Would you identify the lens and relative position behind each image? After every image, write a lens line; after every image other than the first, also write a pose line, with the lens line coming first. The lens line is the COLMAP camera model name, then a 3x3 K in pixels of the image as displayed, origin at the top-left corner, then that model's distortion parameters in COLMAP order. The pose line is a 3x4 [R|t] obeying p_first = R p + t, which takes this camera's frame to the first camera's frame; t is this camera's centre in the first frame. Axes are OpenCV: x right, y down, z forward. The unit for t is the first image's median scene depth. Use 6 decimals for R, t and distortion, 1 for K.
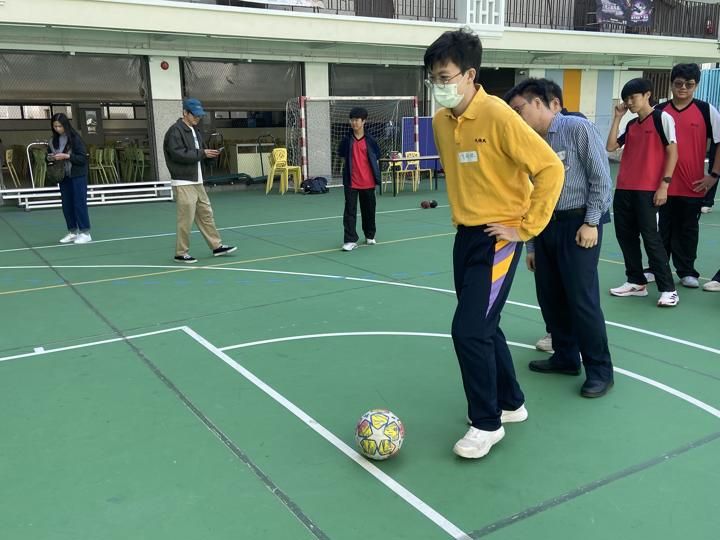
lens RADIAL K [[684.5, 0, 360.5], [0, 684.5, 284.8], [0, 0, 1]] dist [0.051370, 0.000000]
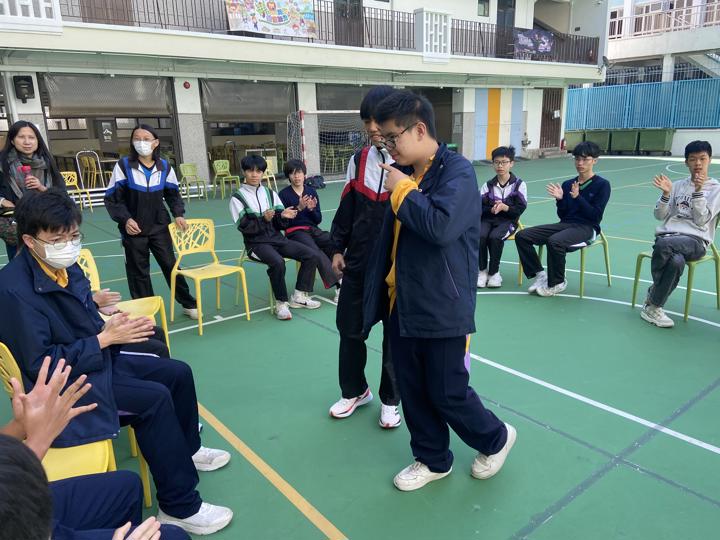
lens RADIAL K [[544.5, 0, 362.2], [0, 544.5, 275.4], [0, 0, 1]] dist [0.084270, -0.097245]
pose [[0.992611, -0.039286, 0.114803, -0.100168], [0.036085, 0.998903, 0.029830, -0.001511], [-0.115849, -0.025467, 0.992940, -0.006965]]
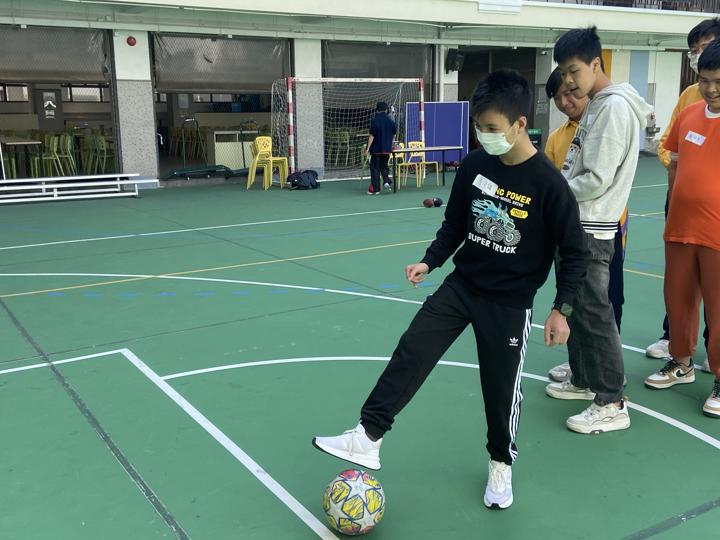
lens RADIAL K [[782.5, 0, 373.9], [0, 782.5, 270.4], [0, 0, 1]] dist [0.053675, 0.000000]
pose [[0.999940, 0.005165, 0.009636, 0.013160], [-0.004900, 0.999614, -0.027350, -0.003638], [-0.009773, 0.027301, 0.999579, 0.011992]]
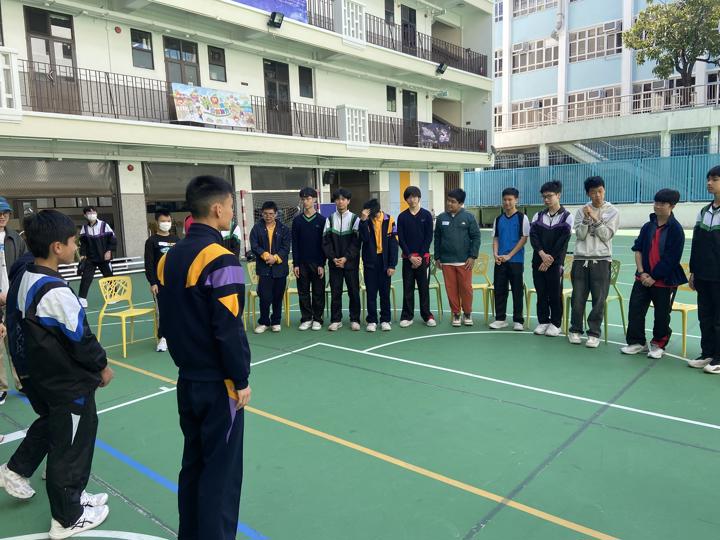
lens RADIAL K [[544.5, 0, 363.1], [0, 544.5, 263.8], [0, 0, 1]] dist [0.084270, -0.097245]
pose [[0.955123, -0.047879, 0.292314, -0.175727], [0.084900, 0.989696, -0.115302, 0.013100], [-0.283781, 0.134945, 0.949346, -0.069123]]
